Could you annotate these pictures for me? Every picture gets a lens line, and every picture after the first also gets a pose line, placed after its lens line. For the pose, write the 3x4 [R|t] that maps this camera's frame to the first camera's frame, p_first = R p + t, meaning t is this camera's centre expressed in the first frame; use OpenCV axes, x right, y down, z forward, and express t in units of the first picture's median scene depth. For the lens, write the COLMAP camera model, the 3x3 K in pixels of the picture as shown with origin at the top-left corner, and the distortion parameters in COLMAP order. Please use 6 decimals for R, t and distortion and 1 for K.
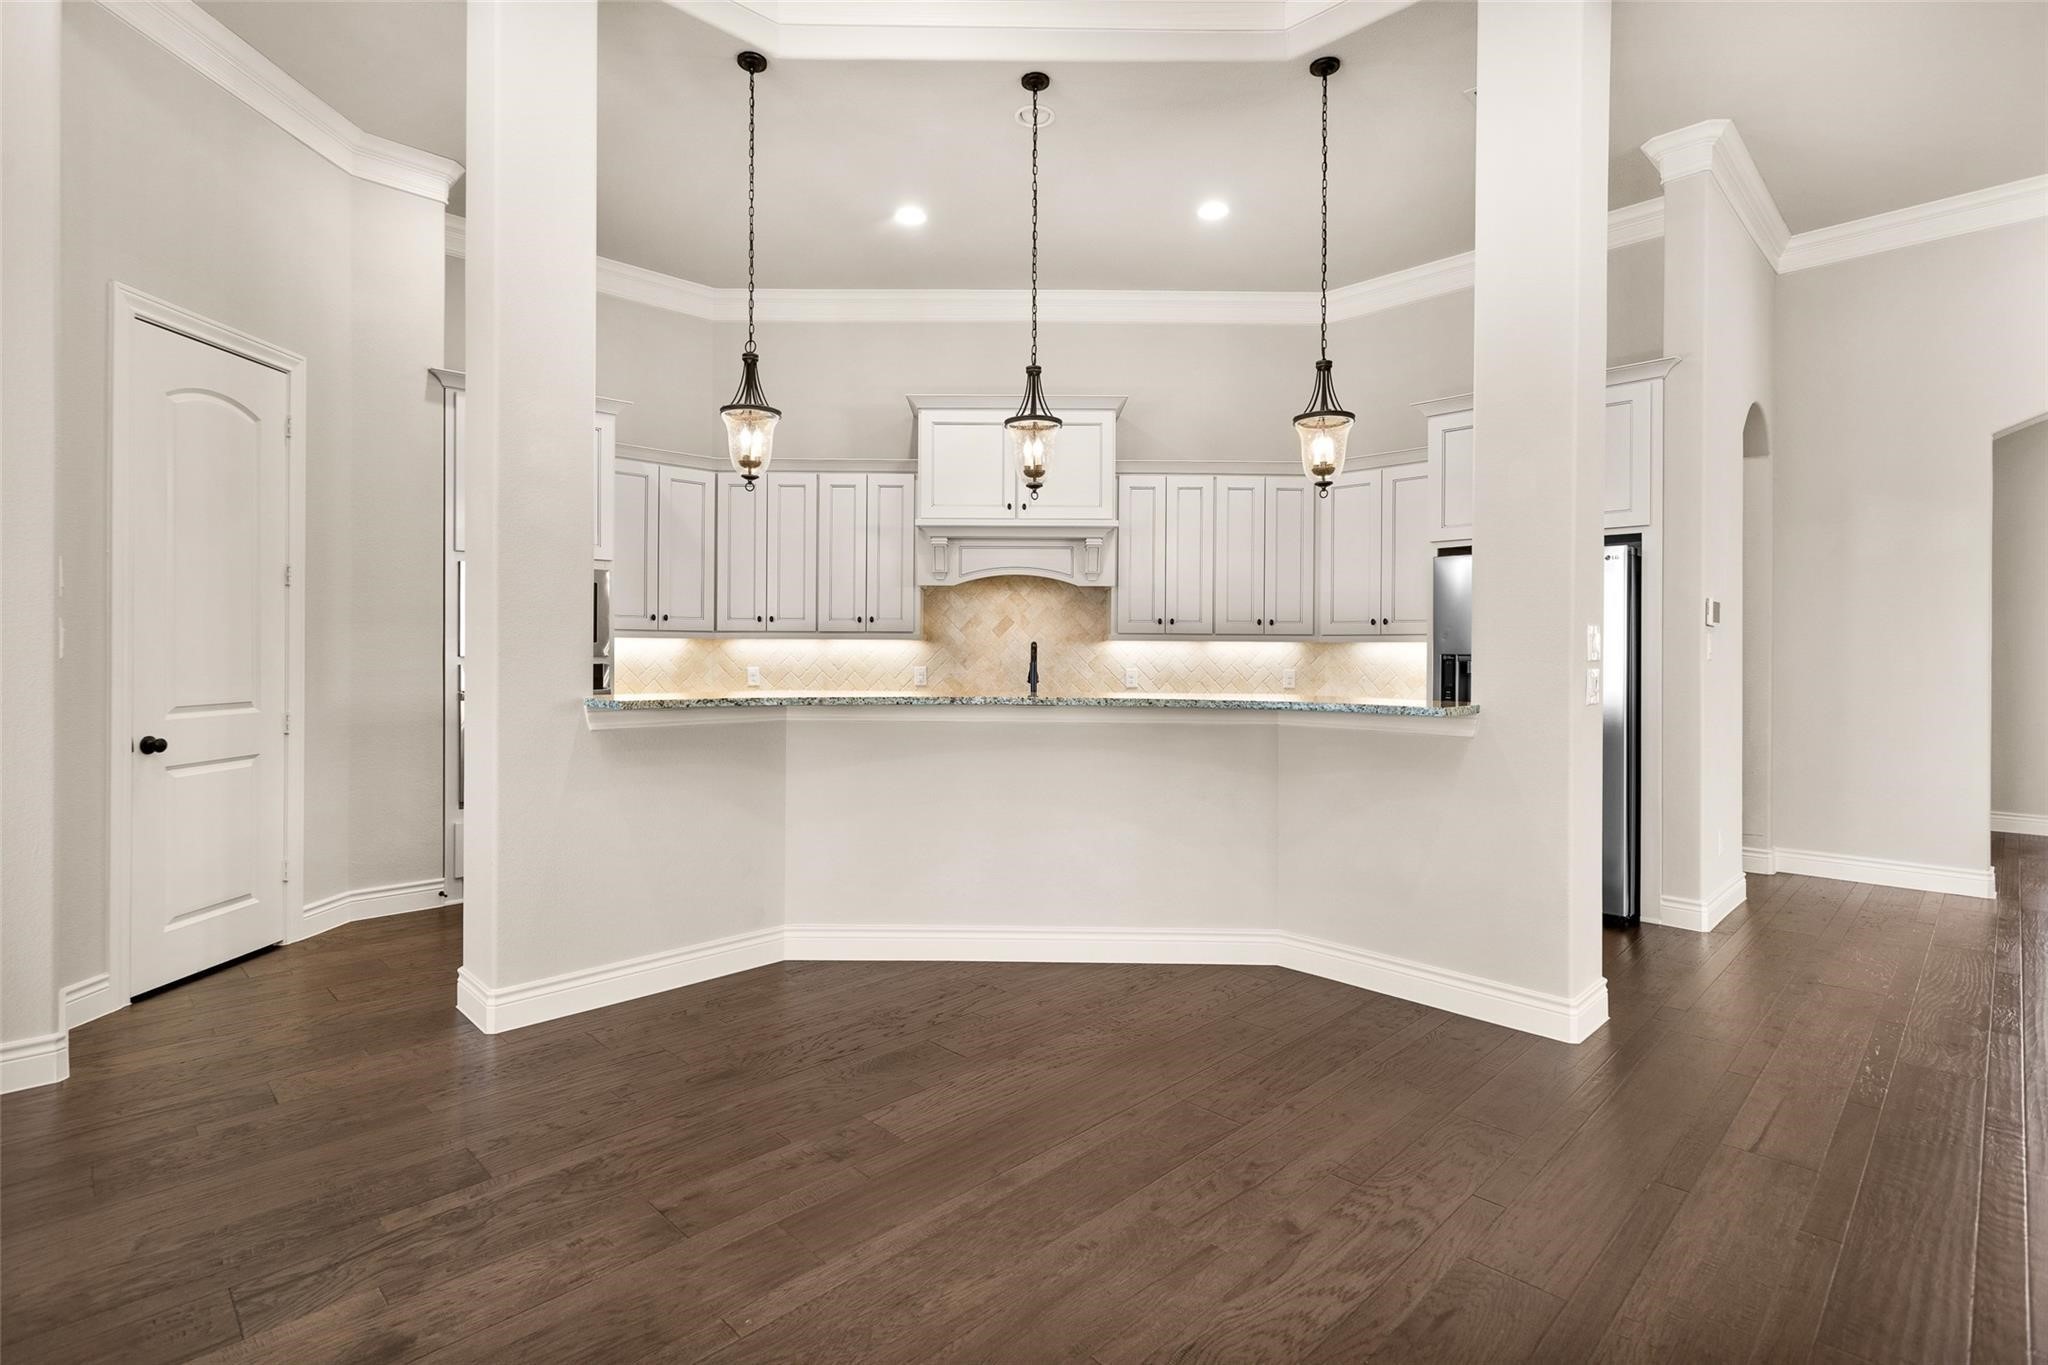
lens RADIAL K [[978.7, 0, 1049.1], [0, 978.7, 653.9], [0, 0, 1]] dist [0.002284, 0.000384]
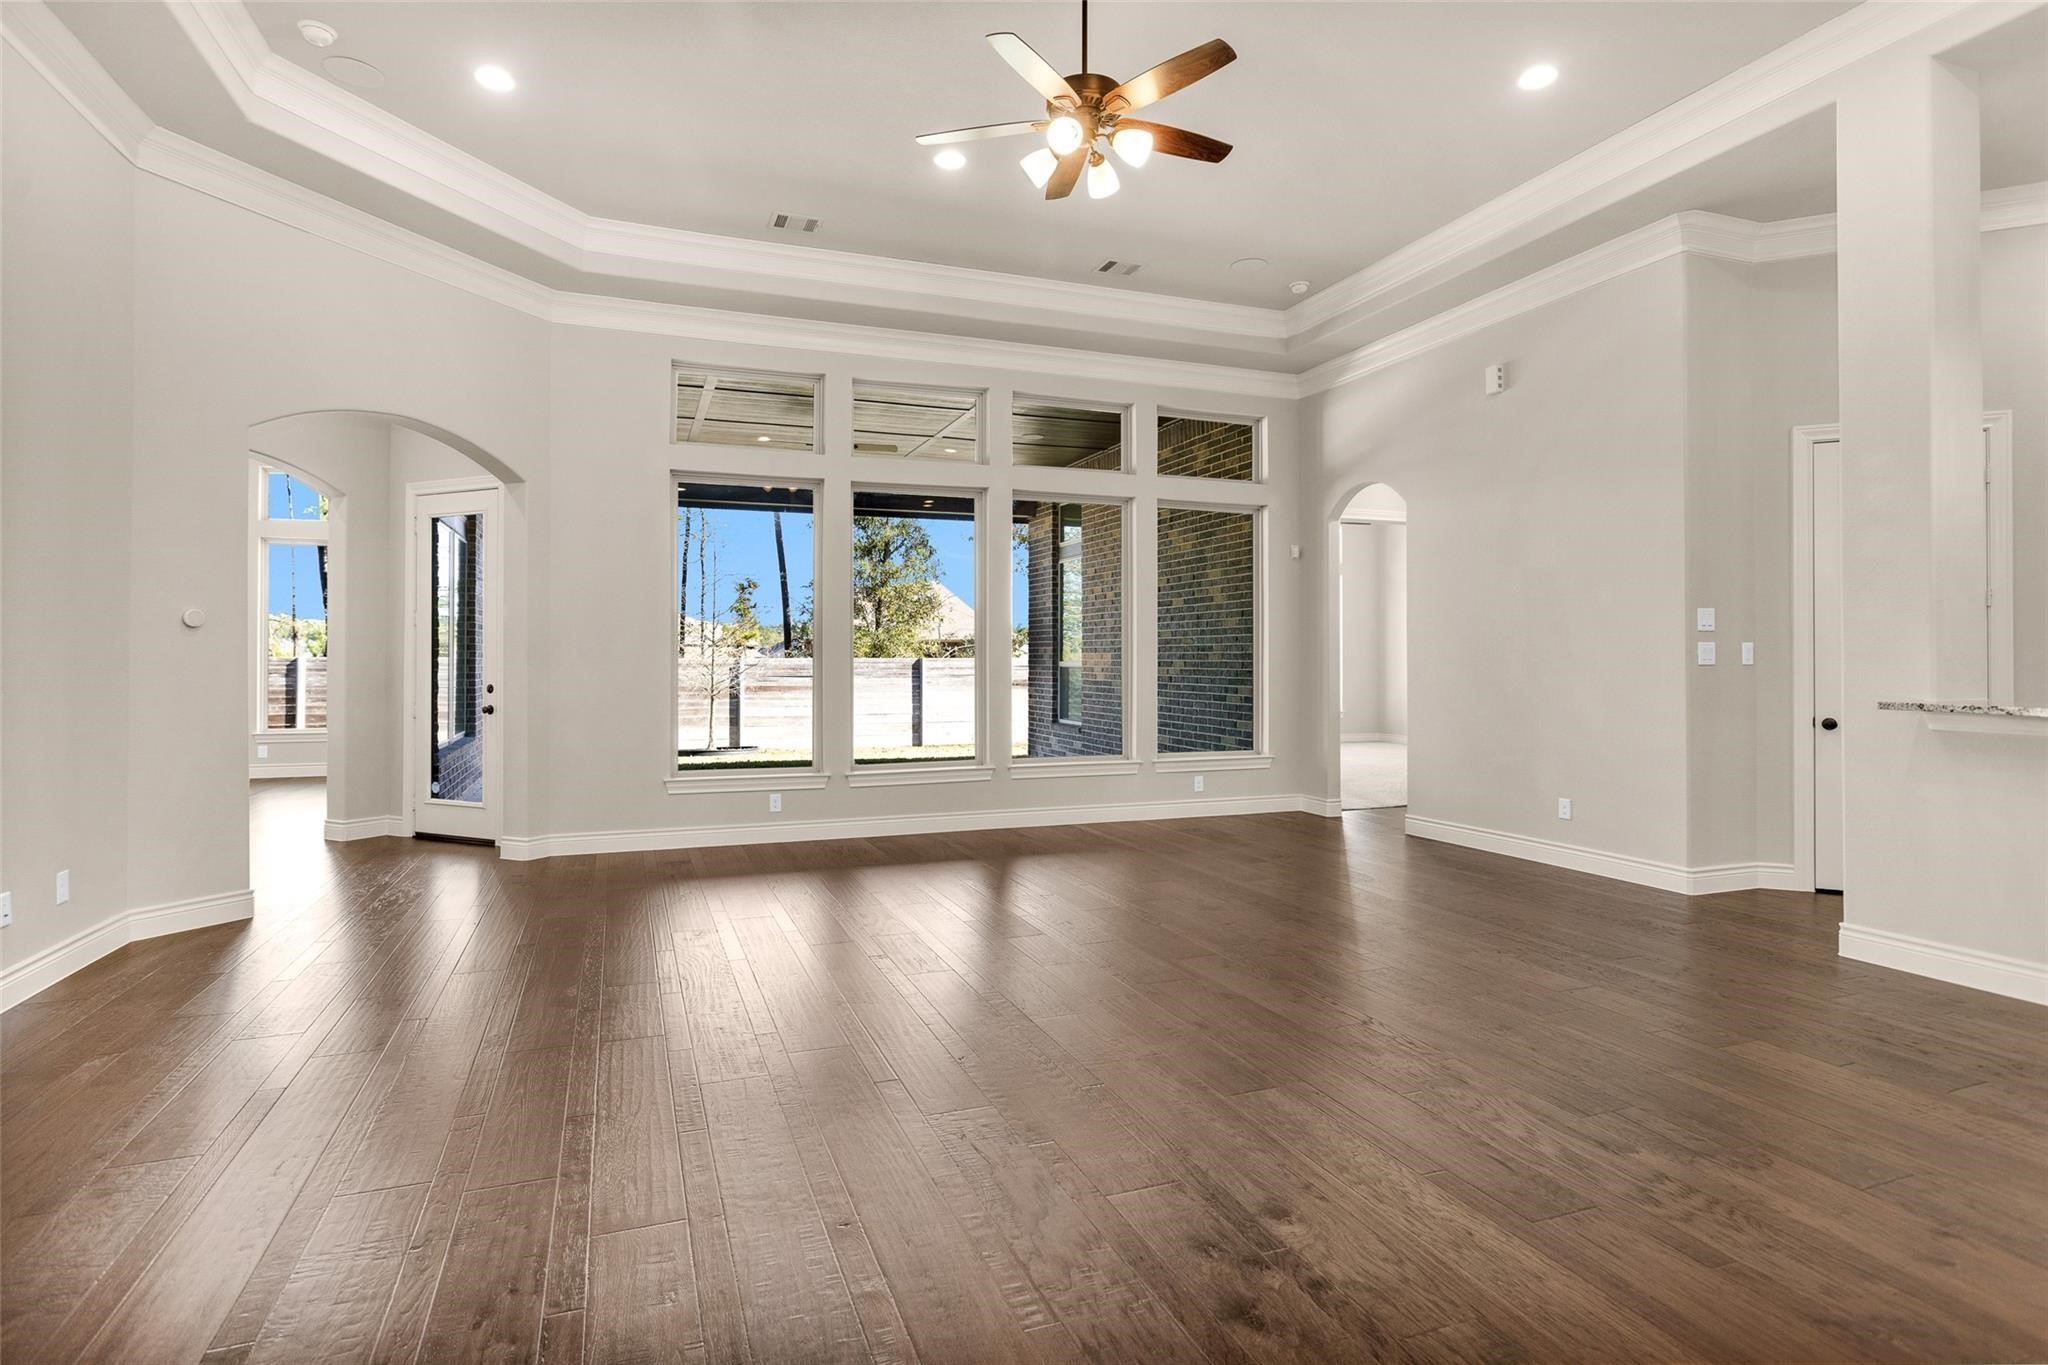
lens RADIAL K [[1053.6, 0, 1022.5], [0, 1053.6, 660.4], [0, 0, 1]] dist [-0.000424, -0.000096]
pose [[-0.401578, -0.005502, -0.915808, 1.408175], [-0.001794, 0.999985, -0.005221, 0.009293], [0.915823, -0.000454, -0.401582, 0.704915]]
